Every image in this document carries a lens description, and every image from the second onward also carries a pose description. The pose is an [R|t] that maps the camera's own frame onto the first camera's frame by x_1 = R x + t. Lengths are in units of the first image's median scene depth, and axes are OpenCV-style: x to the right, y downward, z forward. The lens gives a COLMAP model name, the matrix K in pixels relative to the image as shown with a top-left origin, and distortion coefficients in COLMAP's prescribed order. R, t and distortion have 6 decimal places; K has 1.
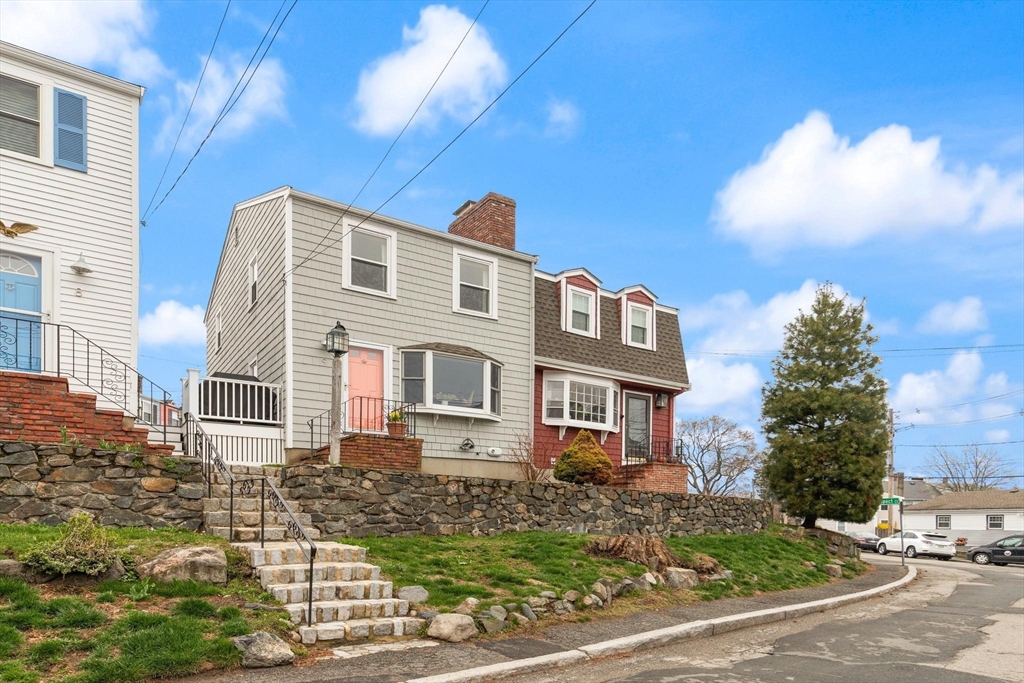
lens RADIAL K [[614.1, 0, 512.0], [0, 614.1, 341.5], [0, 0, 1]] dist [-0.002210, 0.000159]
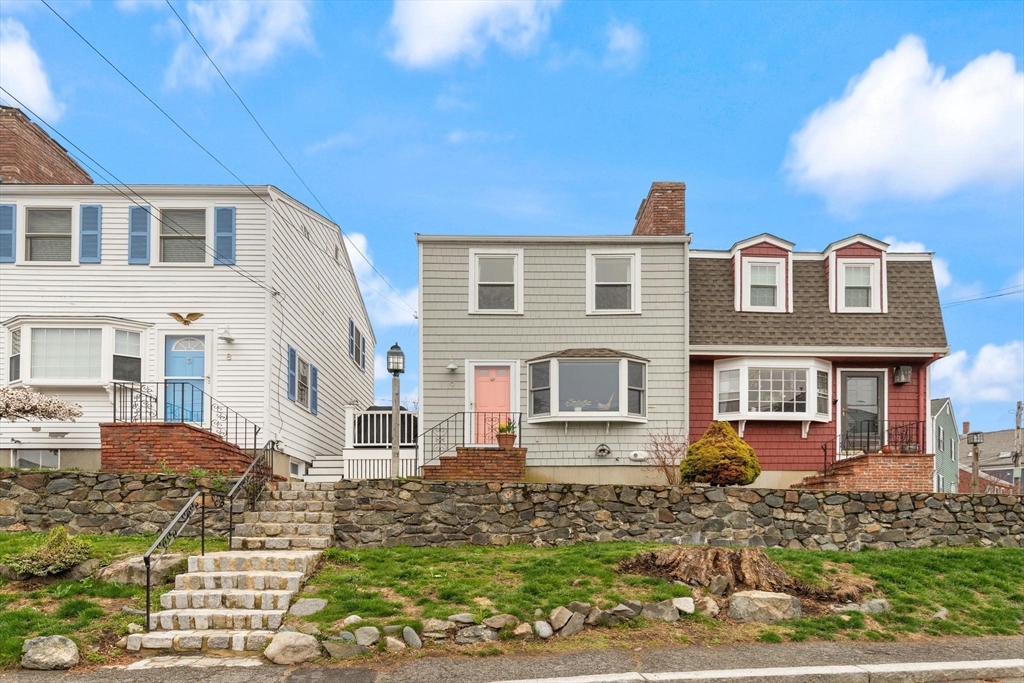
lens RADIAL K [[555.7, 0, 513.1], [0, 555.7, 394.6], [0, 0, 1]] dist [0.000439, -0.000039]
pose [[0.841149, -0.135783, -0.523479, 0.311589], [0.156952, 0.987598, -0.003972, 0.076145], [0.517526, -0.078821, 0.852029, 0.245934]]
